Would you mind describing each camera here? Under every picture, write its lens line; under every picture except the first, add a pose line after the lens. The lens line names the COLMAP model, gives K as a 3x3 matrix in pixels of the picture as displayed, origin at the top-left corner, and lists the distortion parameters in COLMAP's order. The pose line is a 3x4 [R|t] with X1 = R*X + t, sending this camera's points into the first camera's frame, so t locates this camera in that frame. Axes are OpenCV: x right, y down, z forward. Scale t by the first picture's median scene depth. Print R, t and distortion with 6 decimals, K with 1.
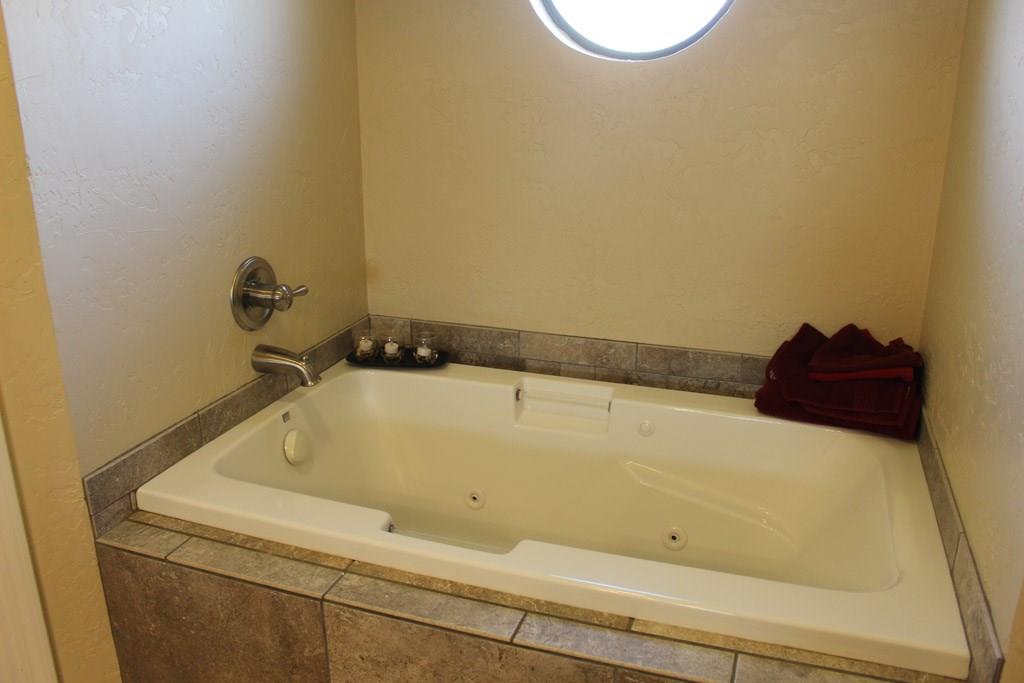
lens RADIAL K [[844.2, 0, 510.9], [0, 844.2, 339.1], [0, 0, 1]] dist [-0.159795, 0.128436]
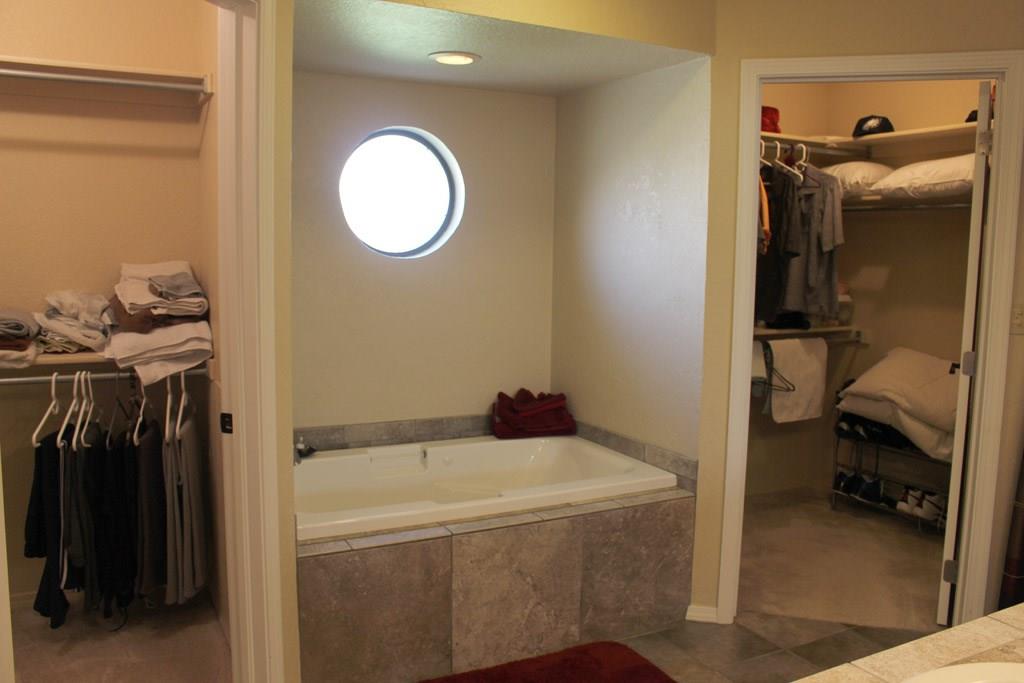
lens RADIAL K [[844.2, 0, 512.5], [0, 844.2, 341.6], [0, 0, 1]] dist [-0.159795, 0.128436]
pose [[0.680845, -0.070652, 0.729012, -1.373147], [0.210159, 0.972327, -0.102041, 0.096412], [-0.701629, 0.222683, 0.676852, -0.462388]]
